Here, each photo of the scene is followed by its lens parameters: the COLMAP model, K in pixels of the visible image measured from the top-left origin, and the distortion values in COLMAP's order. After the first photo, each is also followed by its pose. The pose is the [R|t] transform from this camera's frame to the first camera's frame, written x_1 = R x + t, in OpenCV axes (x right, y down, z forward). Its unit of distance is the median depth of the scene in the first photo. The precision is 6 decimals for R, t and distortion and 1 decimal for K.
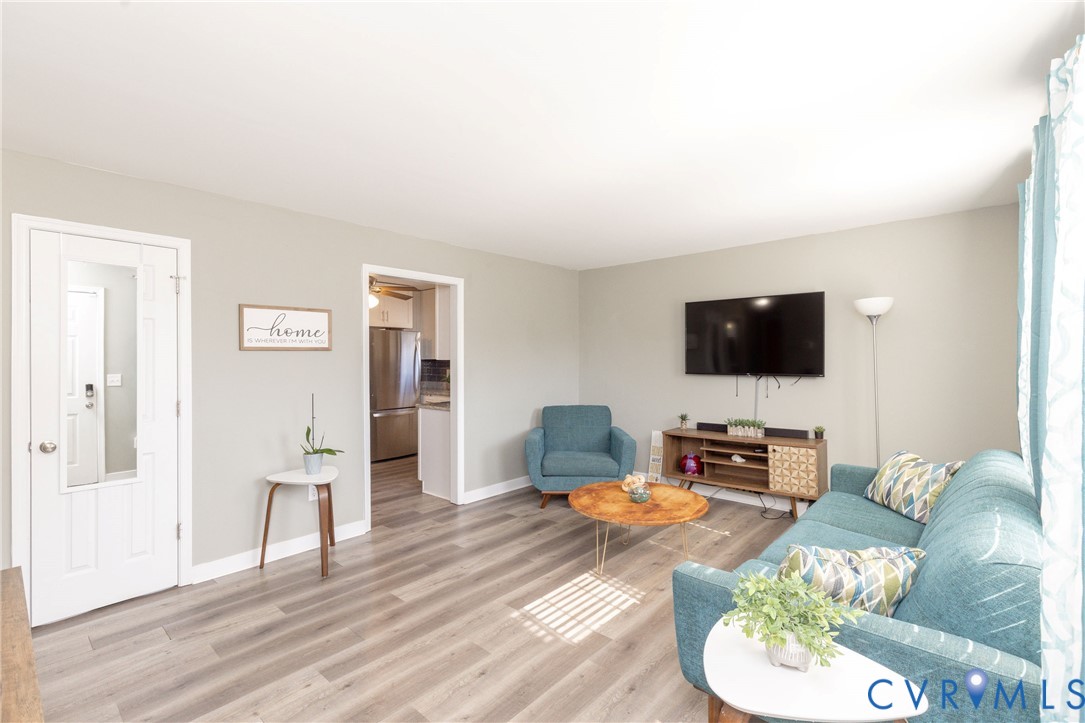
lens RADIAL K [[493.0, 0, 539.5], [0, 493.0, 359.1], [0, 0, 1]] dist [0.008670, -0.003793]
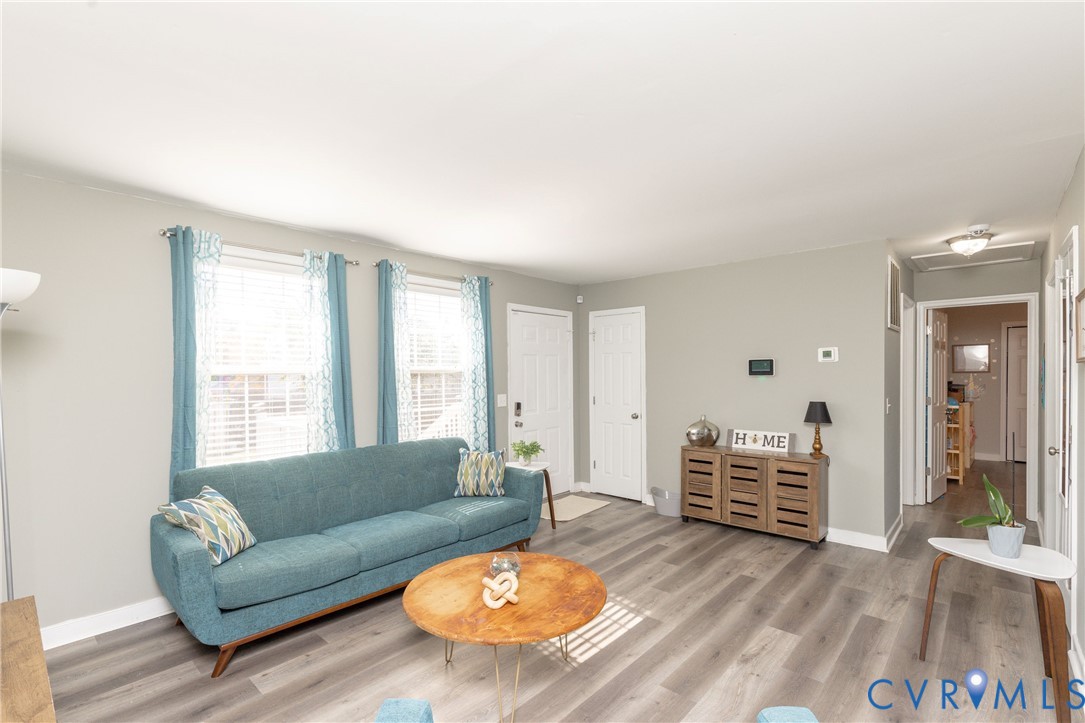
lens RADIAL K [[493.0, 0, 546.5], [0, 493.0, 370.6], [0, 0, 1]] dist [0.008670, -0.003793]
pose [[-0.999876, 0.012031, -0.010188, 0.148117], [0.012041, 0.999927, -0.000923, -0.014906], [0.010176, -0.001045, -0.999948, 1.733134]]
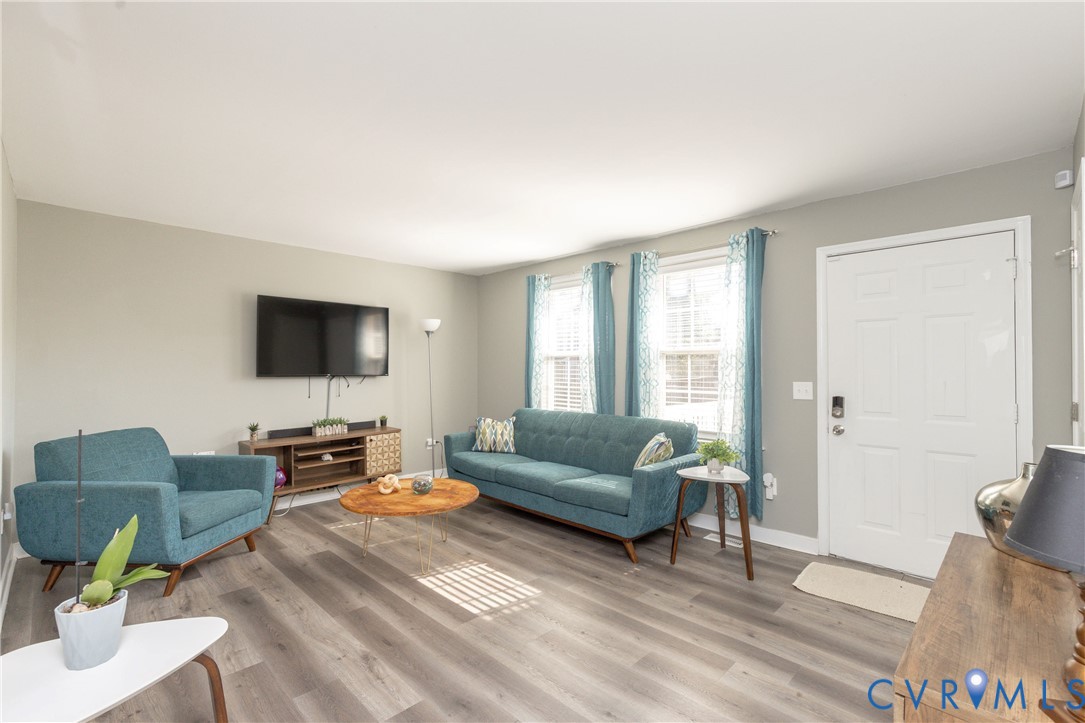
lens RADIAL K [[493.0, 0, 540.8], [0, 493.0, 360.9], [0, 0, 1]] dist [0.008670, -0.003793]
pose [[0.043179, 0.018840, 0.998890, -0.842497], [0.002117, 0.999818, -0.018949, 0.029544], [-0.999065, 0.002932, 0.043131, 0.708736]]
